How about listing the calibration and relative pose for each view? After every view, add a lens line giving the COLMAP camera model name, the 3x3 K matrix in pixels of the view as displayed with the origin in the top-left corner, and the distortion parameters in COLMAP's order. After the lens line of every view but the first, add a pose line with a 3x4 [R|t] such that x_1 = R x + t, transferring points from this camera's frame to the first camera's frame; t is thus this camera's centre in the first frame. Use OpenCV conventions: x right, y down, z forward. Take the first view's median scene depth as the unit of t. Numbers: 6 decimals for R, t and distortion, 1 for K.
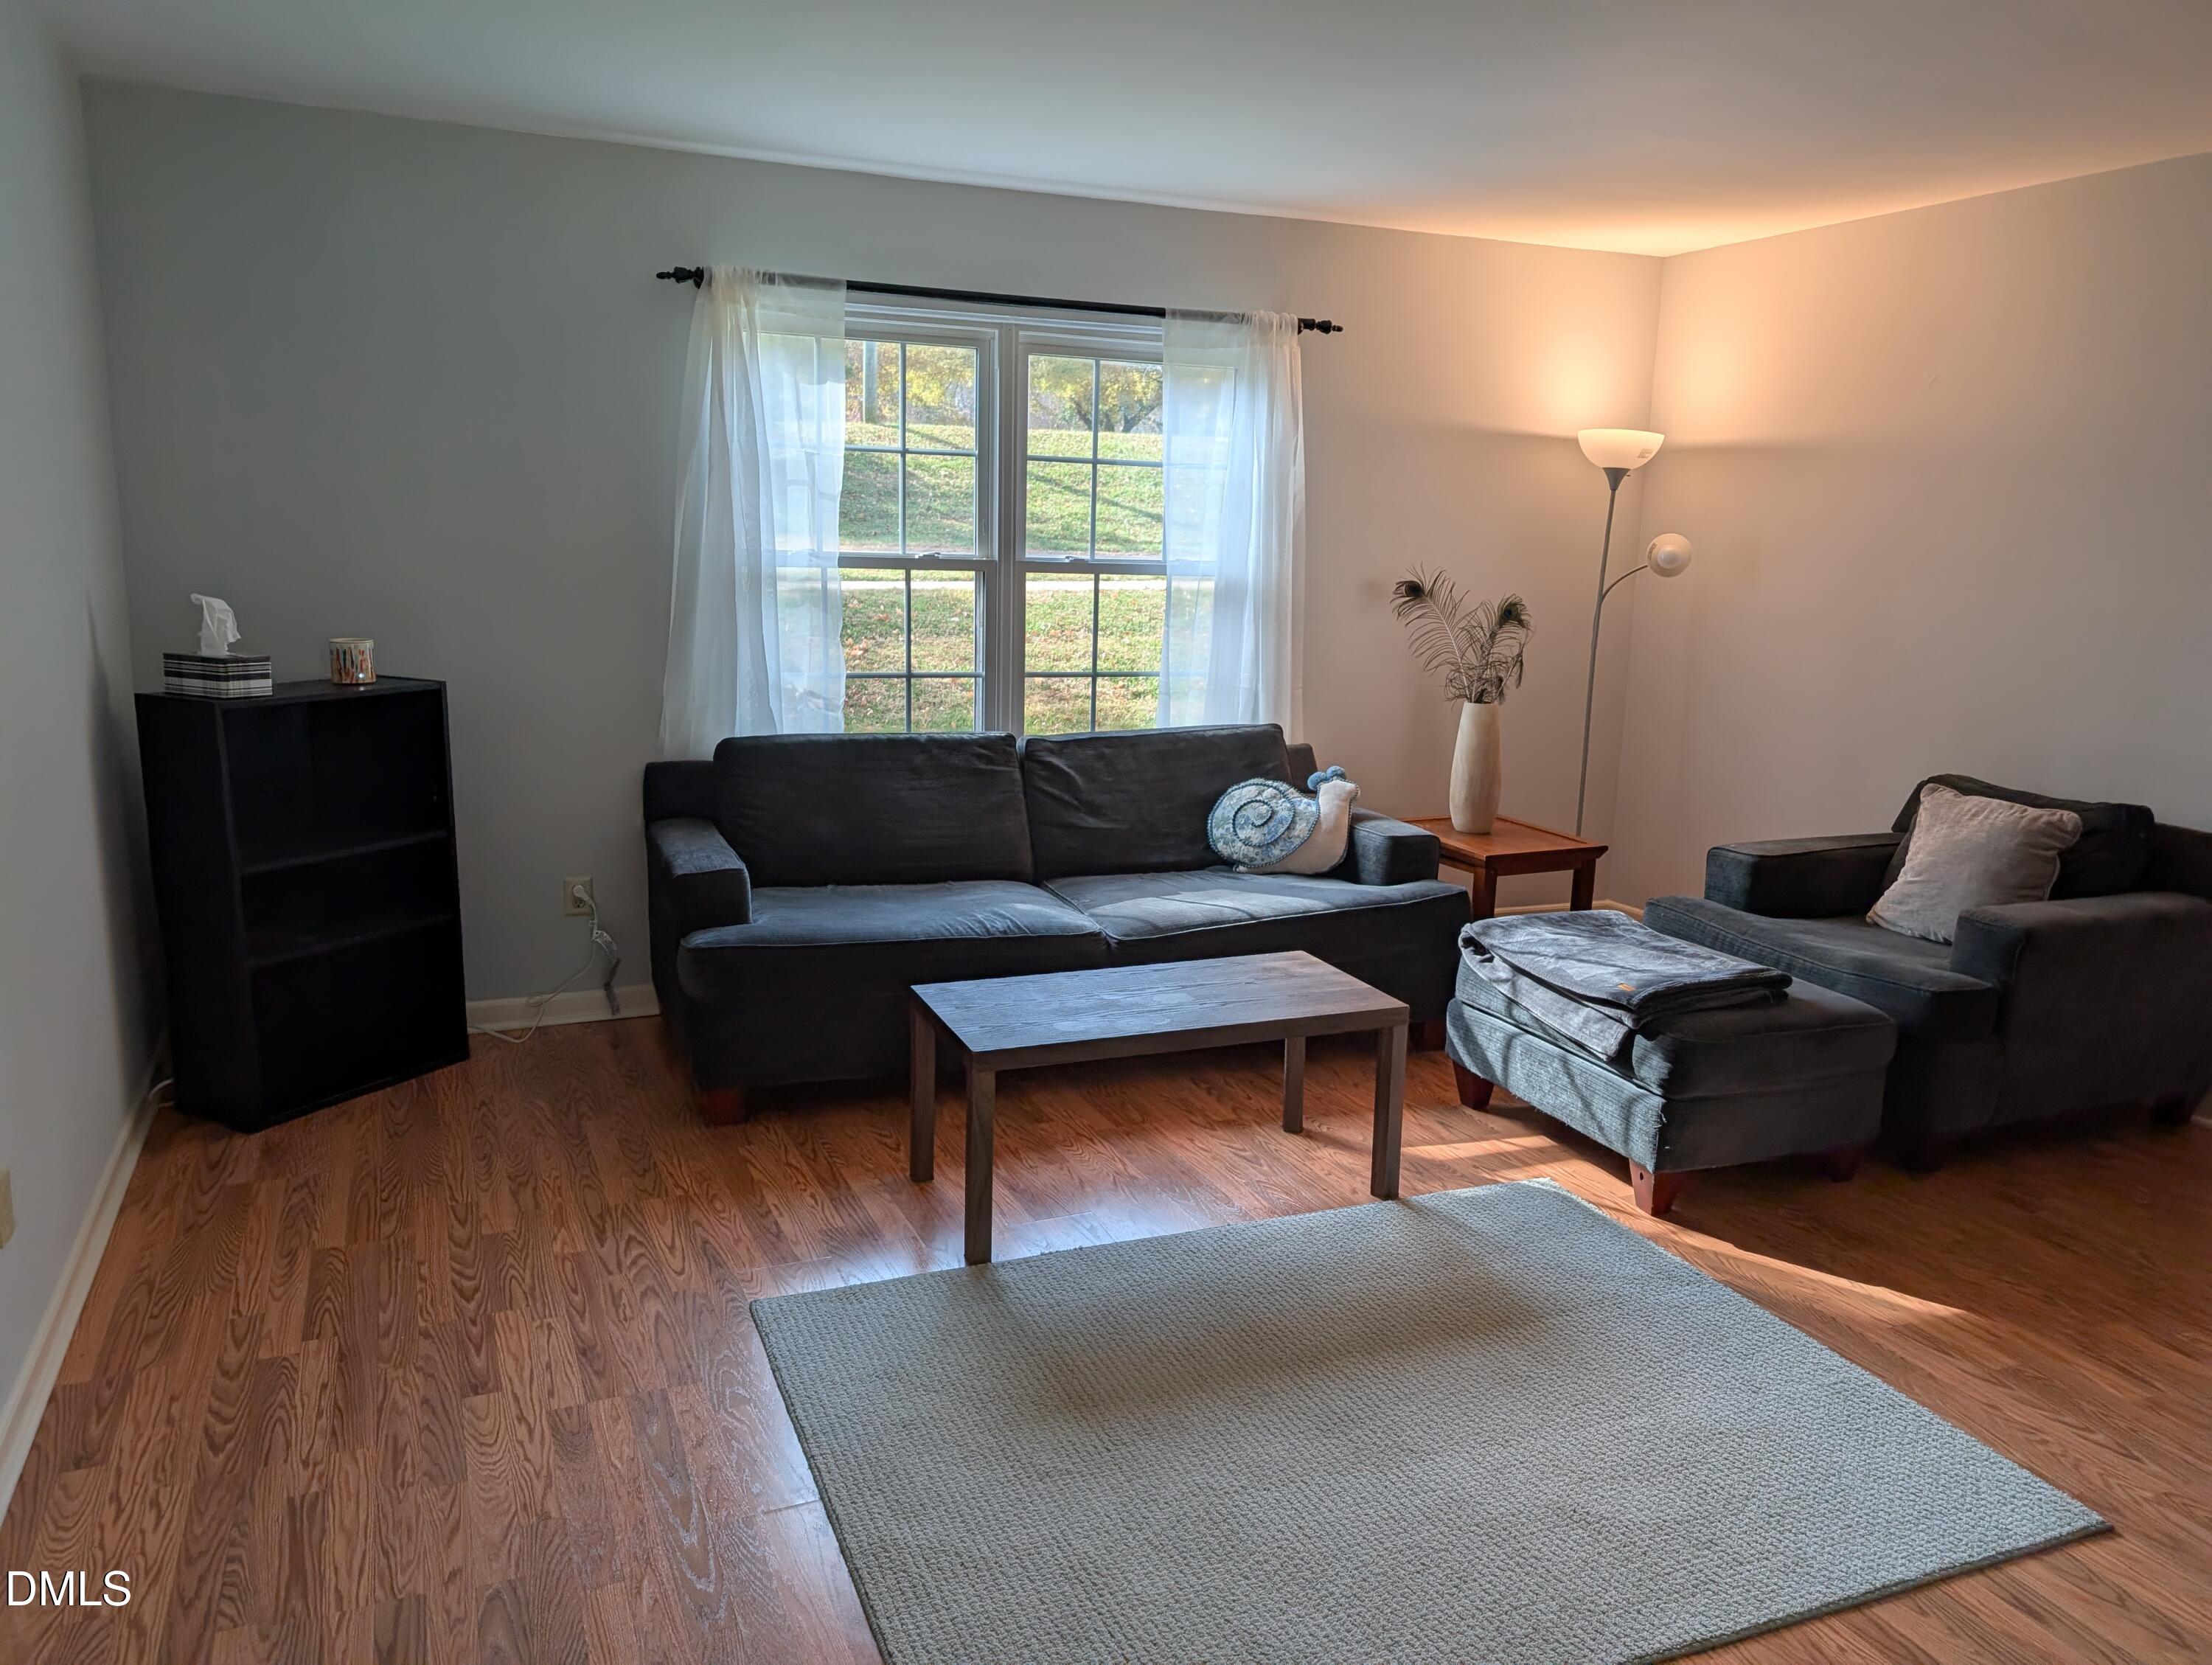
lens RADIAL K [[1596.9, 0, 1098.7], [0, 1596.9, 838.7], [0, 0, 1]] dist [0.015040, -0.009743]
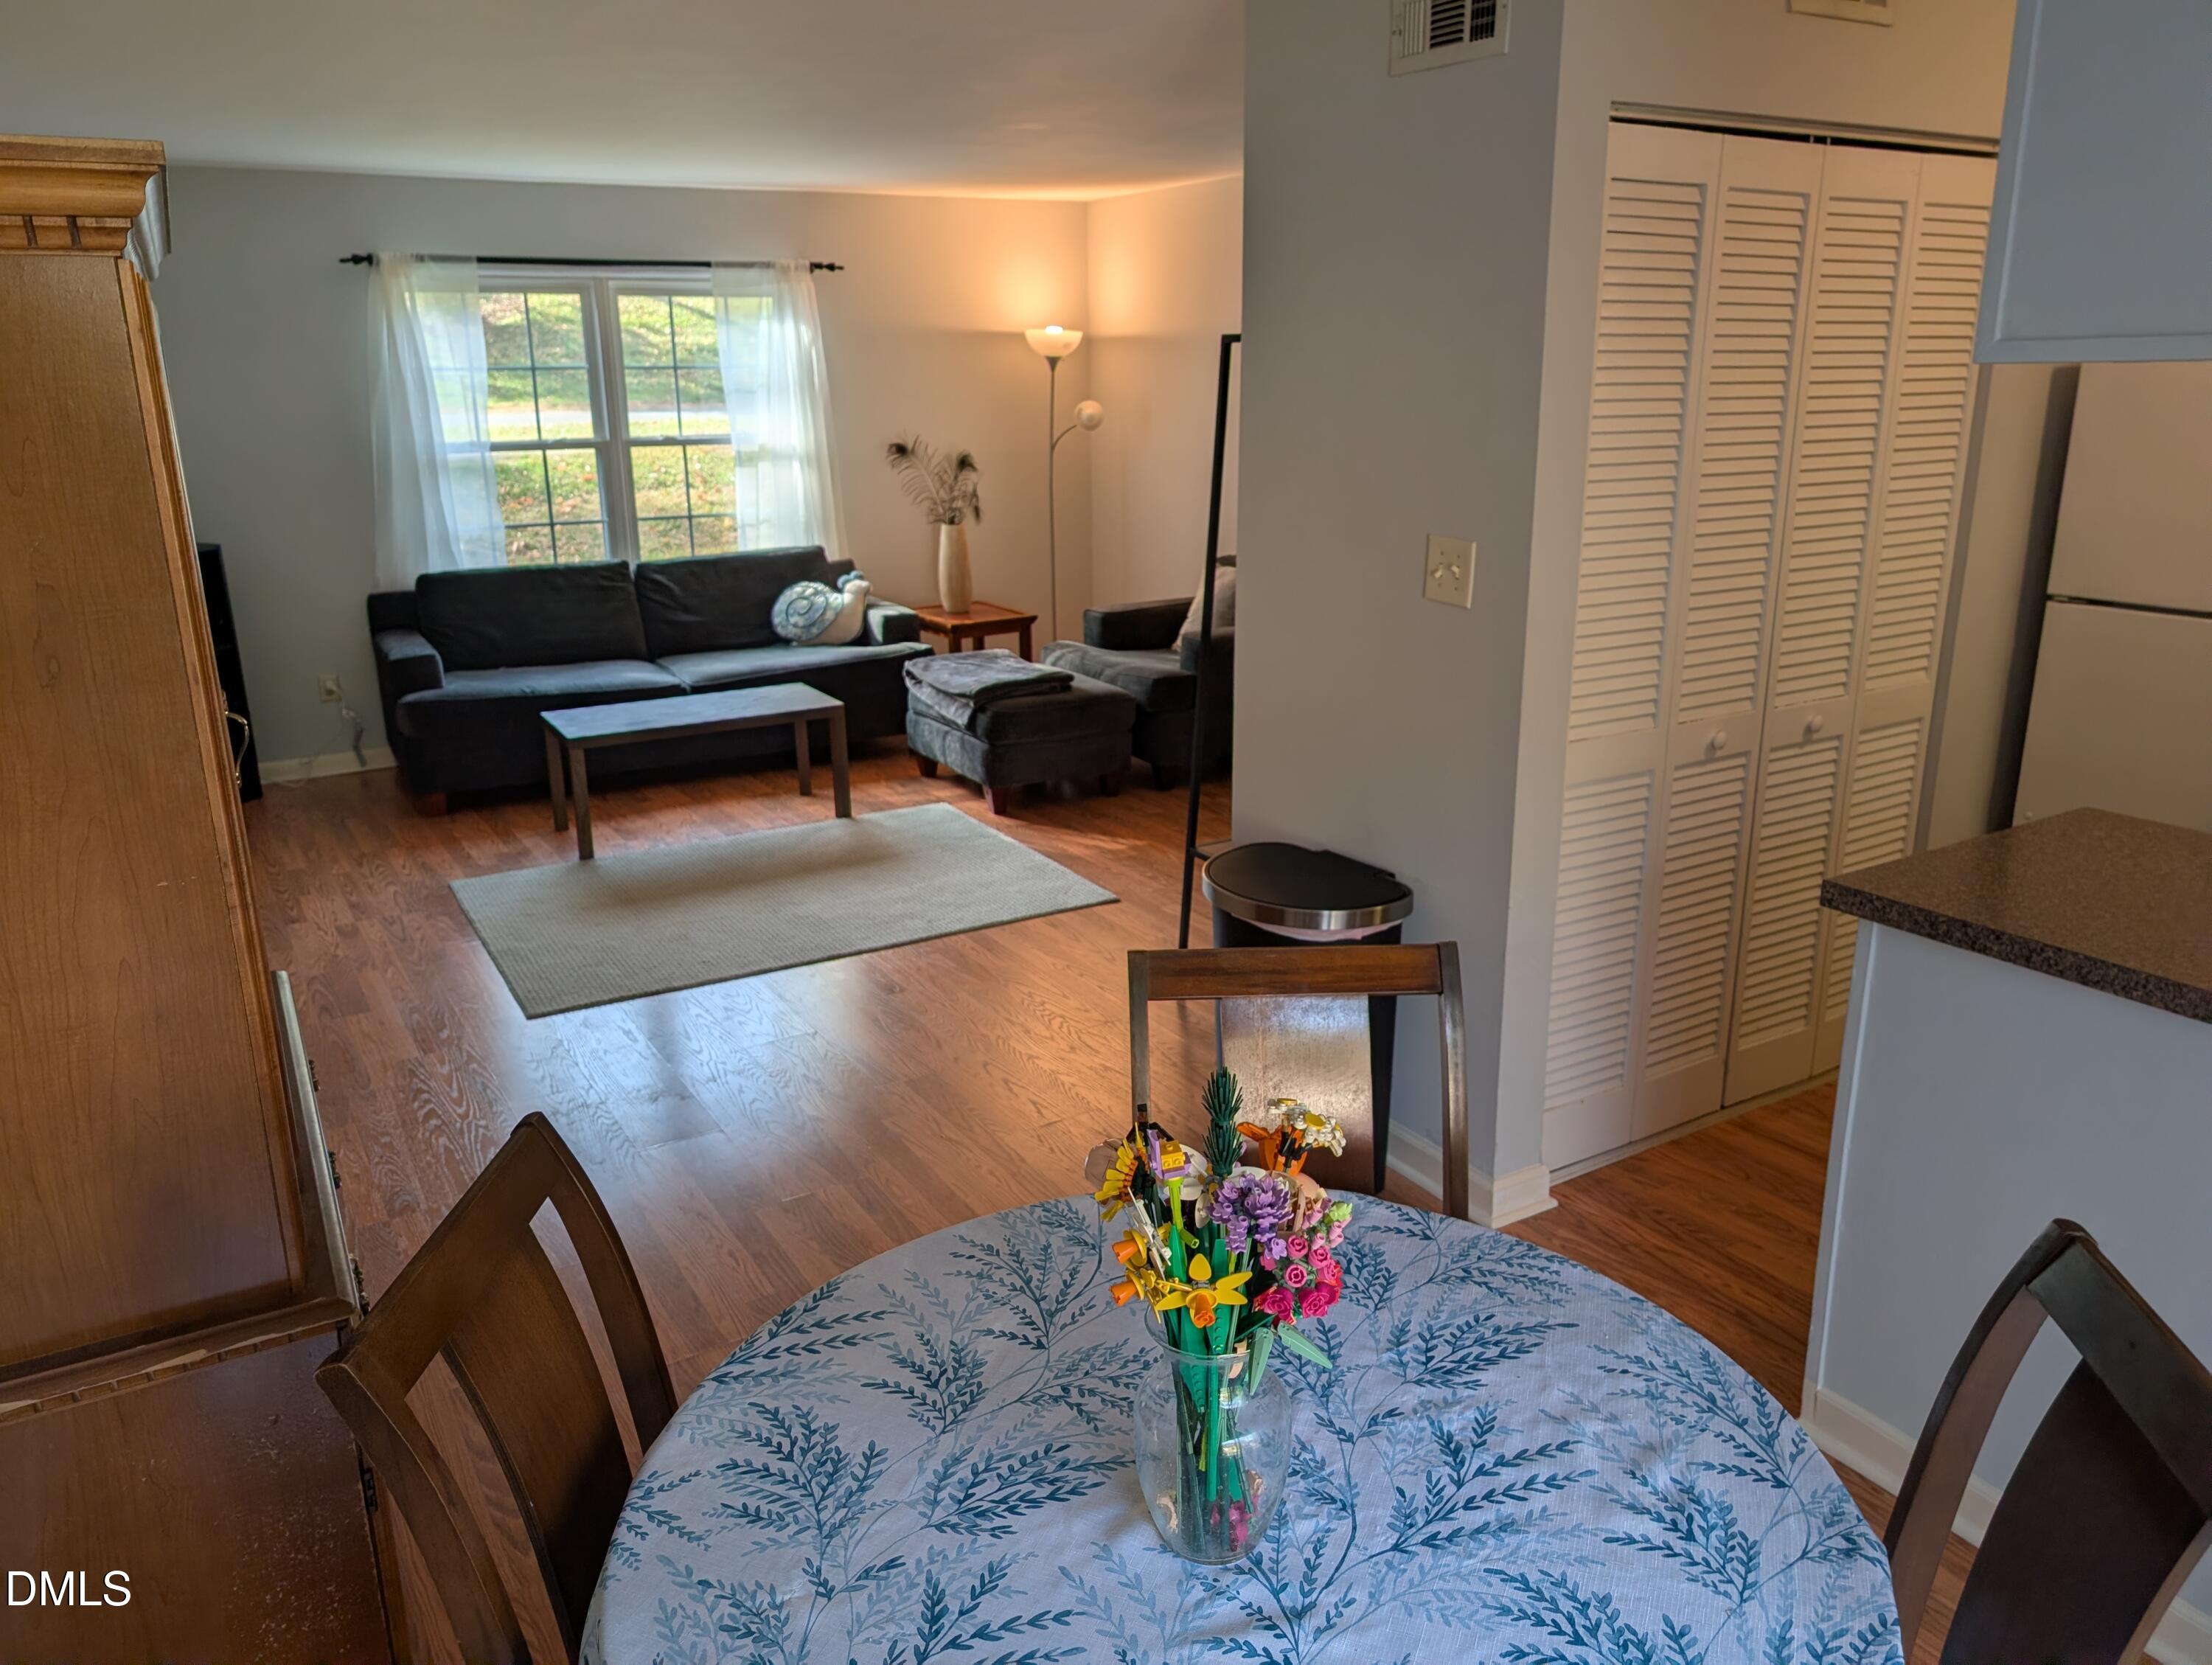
lens RADIAL K [[1589.6, 0, 1133.0], [0, 1589.6, 829.0], [0, 0, 1]] dist [0.002890, -0.055694]
pose [[0.987273, -0.076236, 0.139569, 0.188654], [0.063208, 0.993419, 0.095515, 0.071480], [-0.145932, -0.085477, 0.985595, -0.547889]]
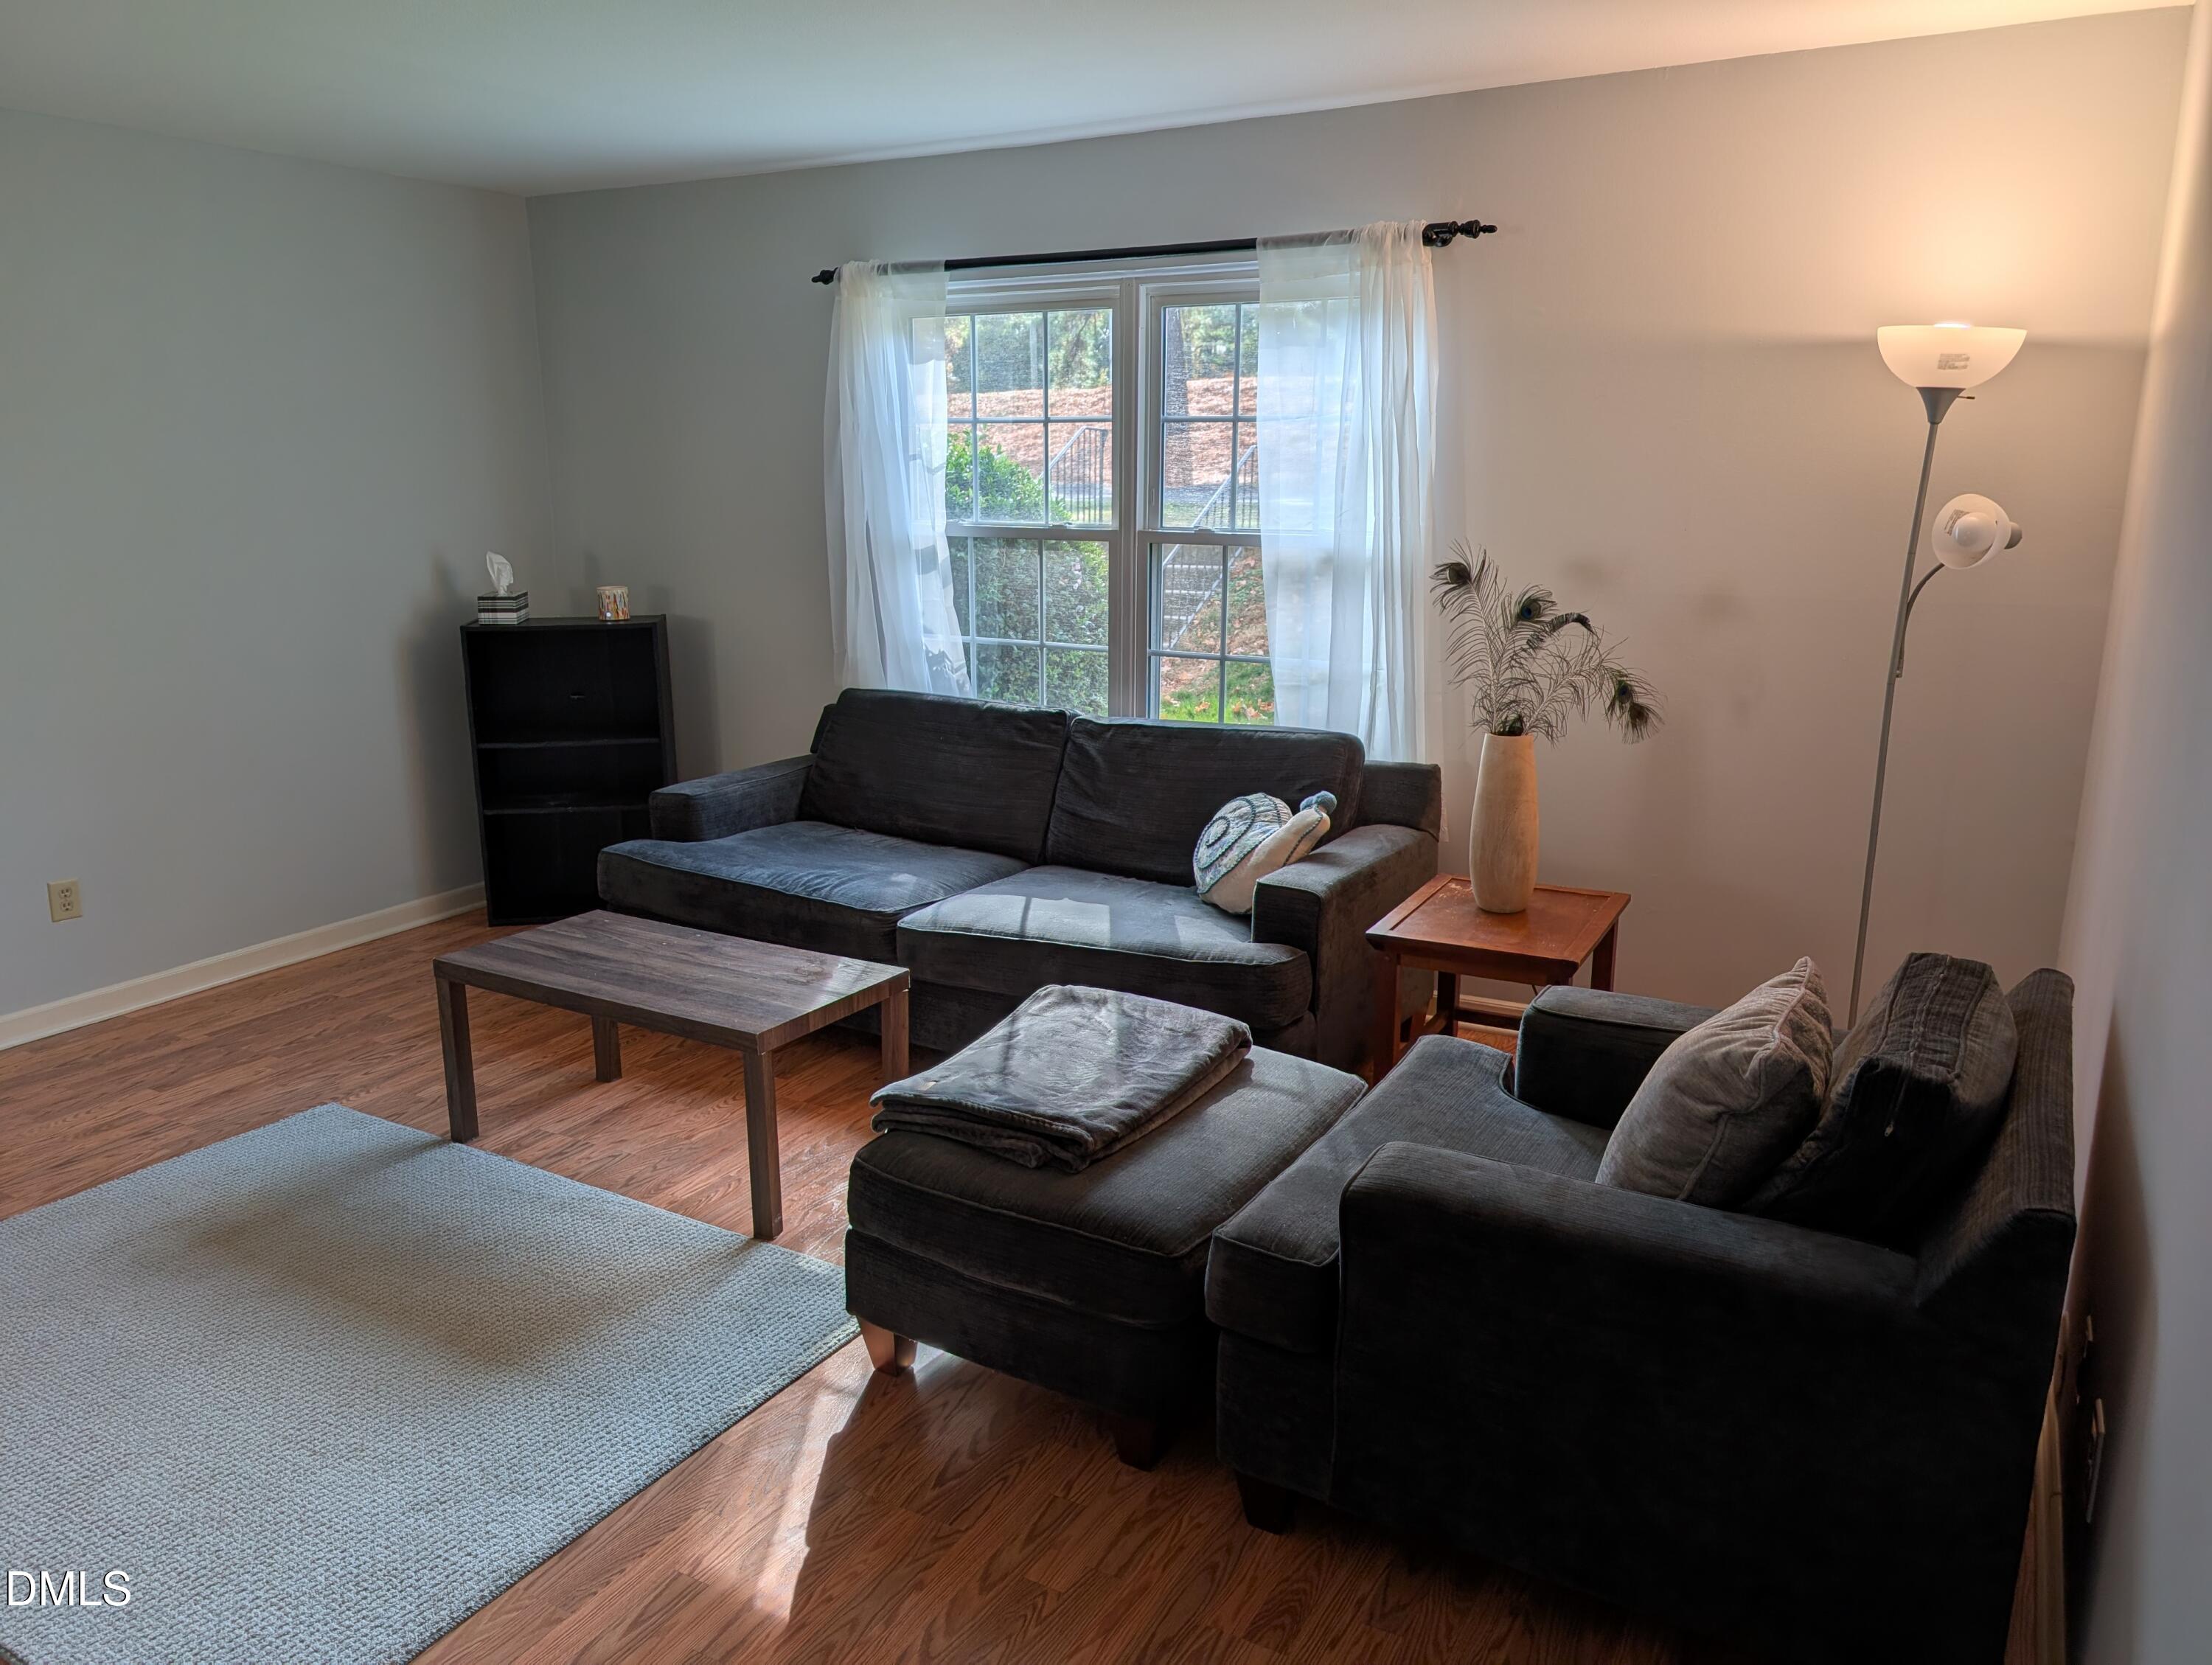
lens RADIAL K [[1603.7, 0, 1097.2], [0, 1603.7, 825.4], [0, 0, 1]] dist [0.009014, -0.006565]
pose [[0.603450, 0.153319, -0.782522, 0.747320], [-0.136904, 0.986690, 0.087746, -0.087760], [0.785560, 0.054180, 0.616409, 0.436085]]
